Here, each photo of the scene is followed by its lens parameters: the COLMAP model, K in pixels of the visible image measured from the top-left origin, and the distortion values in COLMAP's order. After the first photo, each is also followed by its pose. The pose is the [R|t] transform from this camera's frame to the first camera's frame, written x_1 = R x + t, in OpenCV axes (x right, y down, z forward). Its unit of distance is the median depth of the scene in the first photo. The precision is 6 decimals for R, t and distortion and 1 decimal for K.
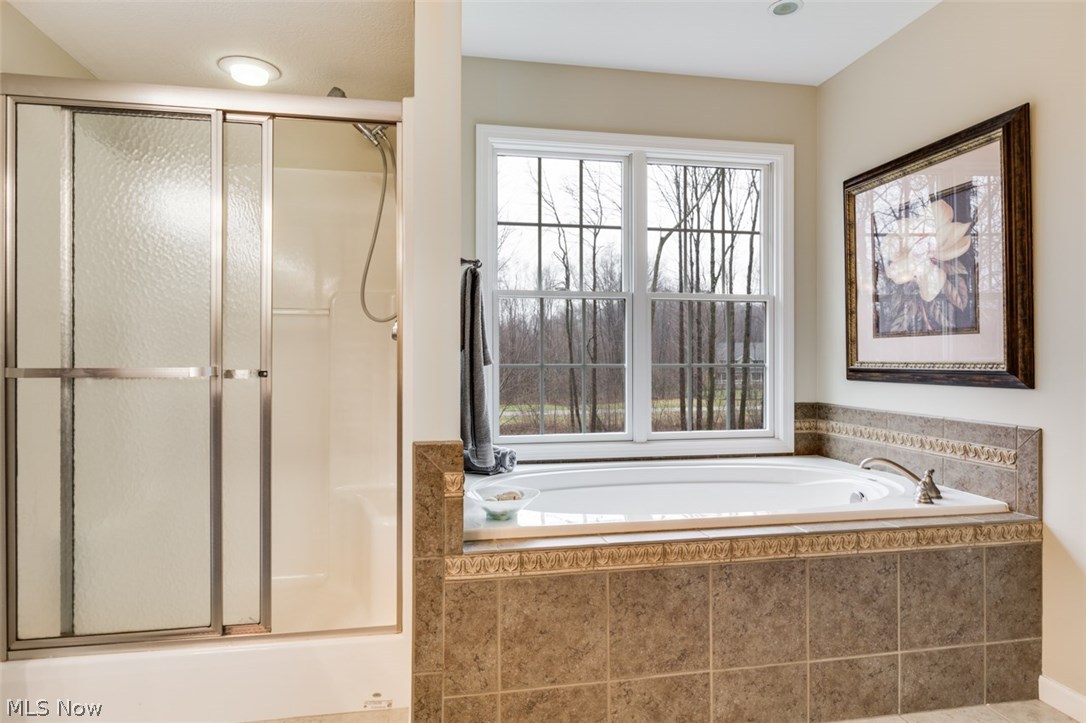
lens RADIAL K [[621.6, 0, 543.1], [0, 621.6, 357.3], [0, 0, 1]] dist [-0.003745, -0.000268]
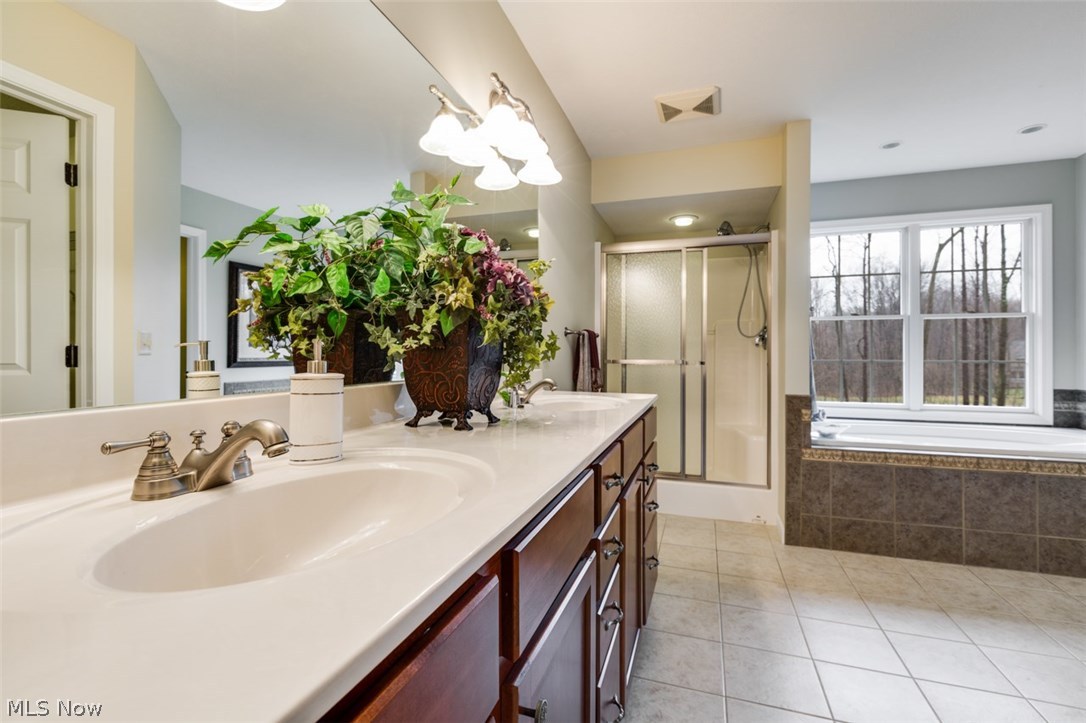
lens RADIAL K [[480.8, 0, 541.2], [0, 480.8, 351.9], [0, 0, 1]] dist [-0.000844, -0.002164]
pose [[0.874213, -0.000258, -0.485543, -0.127468], [-0.002311, 0.999986, -0.004692, -0.004136], [0.485538, 0.005224, 0.874200, -0.823808]]
